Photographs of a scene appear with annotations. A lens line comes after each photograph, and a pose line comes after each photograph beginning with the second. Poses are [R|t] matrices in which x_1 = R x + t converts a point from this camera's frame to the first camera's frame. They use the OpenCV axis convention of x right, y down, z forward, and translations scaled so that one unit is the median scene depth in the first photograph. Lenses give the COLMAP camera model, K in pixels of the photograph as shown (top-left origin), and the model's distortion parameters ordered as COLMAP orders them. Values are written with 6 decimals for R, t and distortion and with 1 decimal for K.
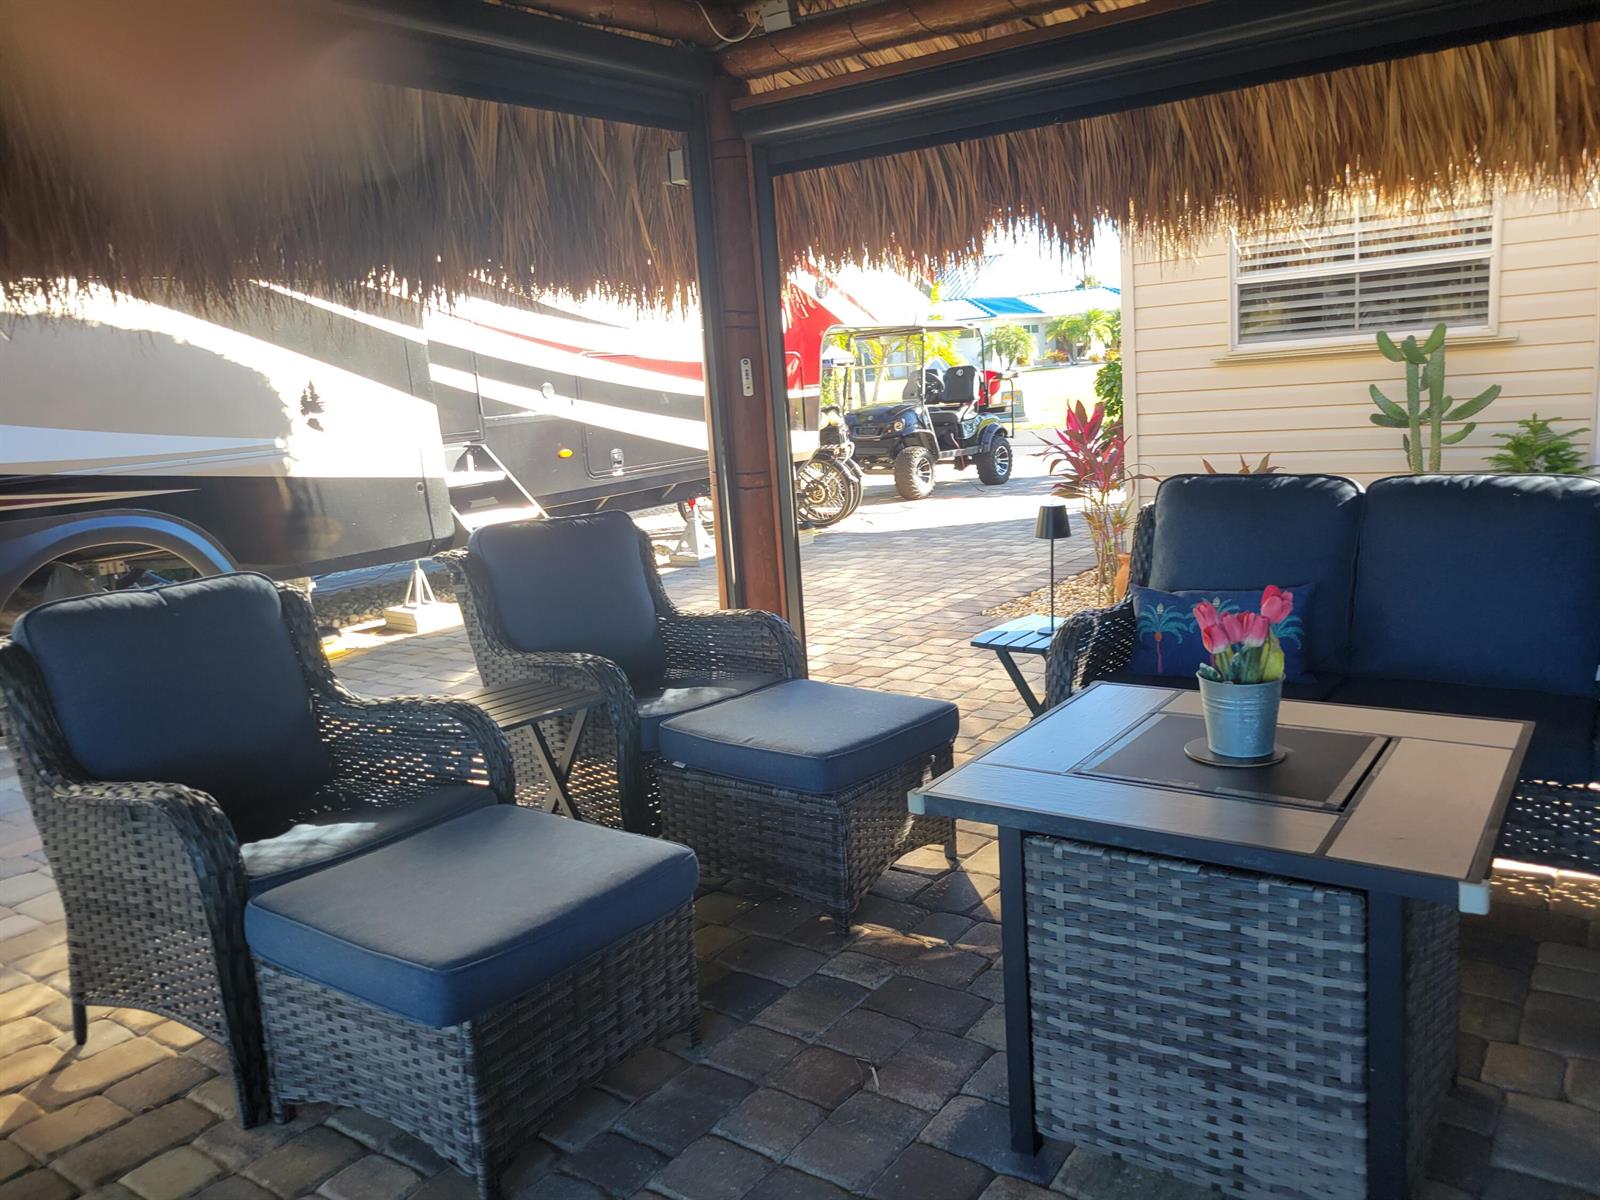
lens RADIAL K [[1197.8, 0, 791.3], [0, 1197.8, 597.2], [0, 0, 1]] dist [0.040395, -0.006210]
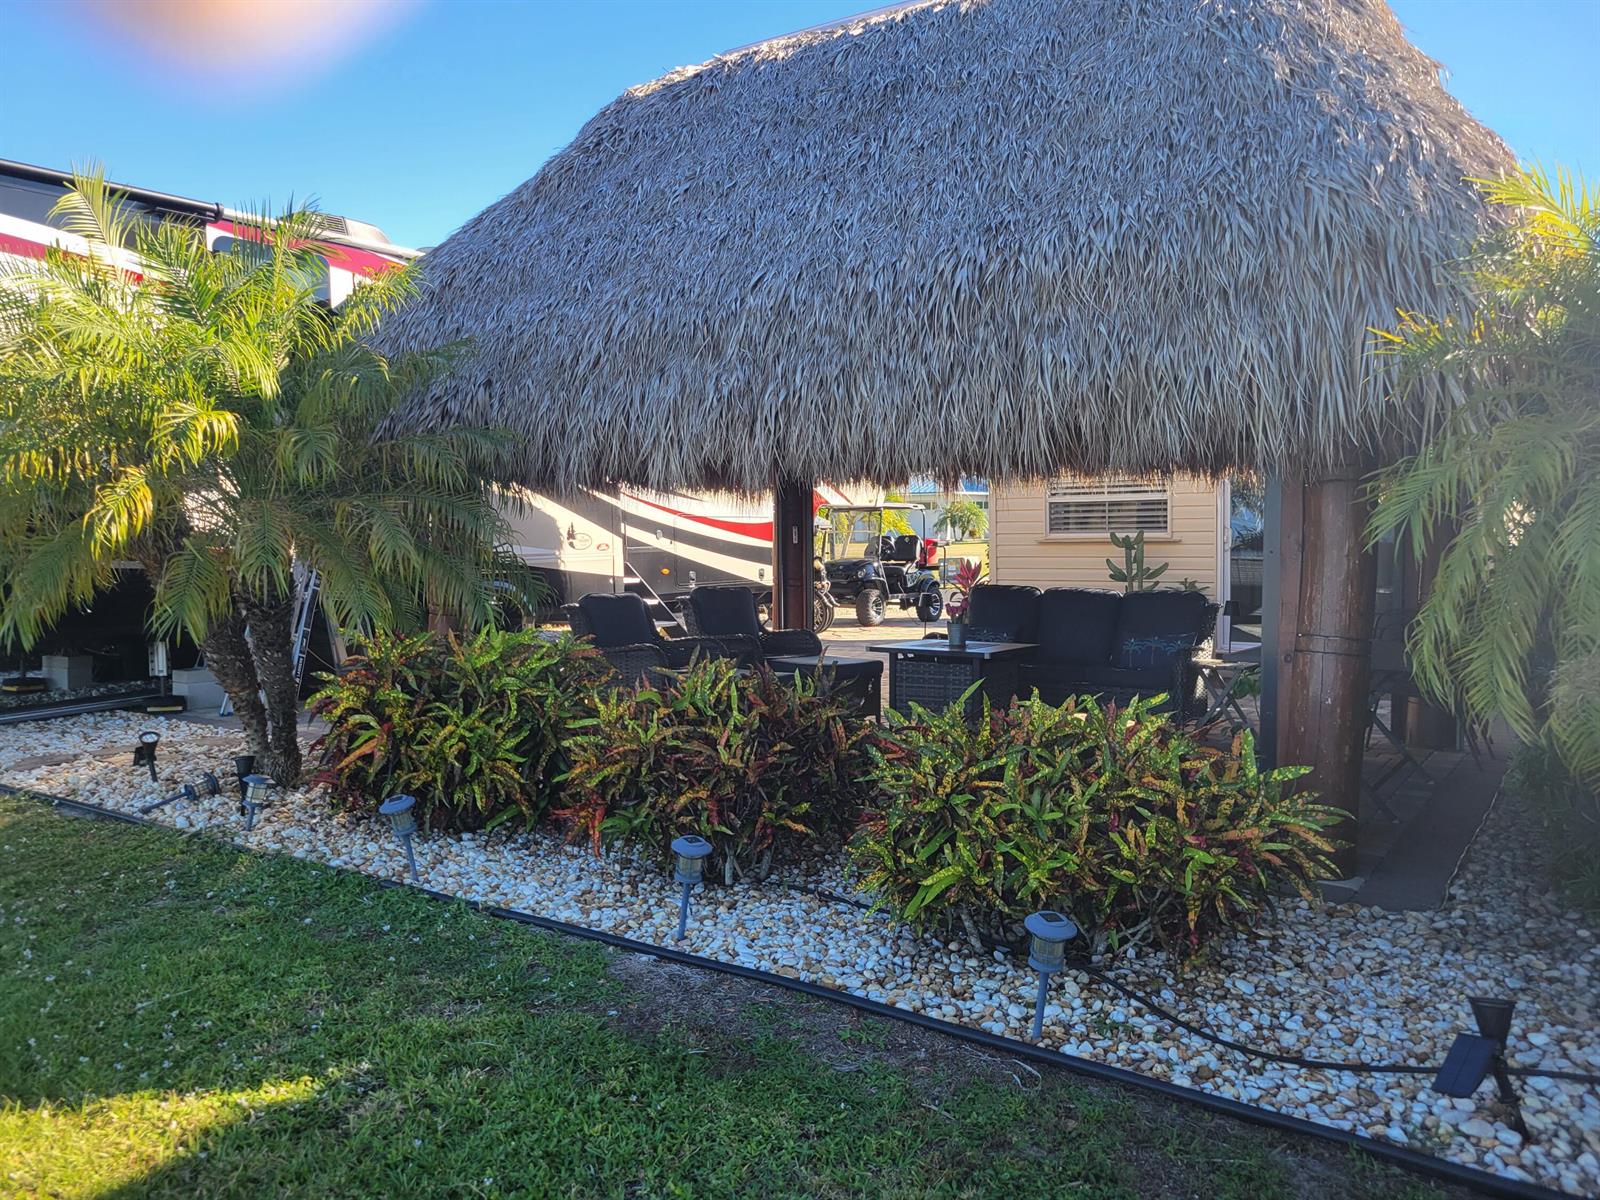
lens RADIAL K [[1197.8, 0, 791.3], [0, 1197.8, 597.2], [0, 0, 1]] dist [0.040395, -0.006210]
pose [[0.997623, 0.059677, 0.034440, -0.039559], [-0.054704, 0.989916, -0.130669, 0.073803], [-0.041891, 0.128474, 0.990828, -0.393685]]
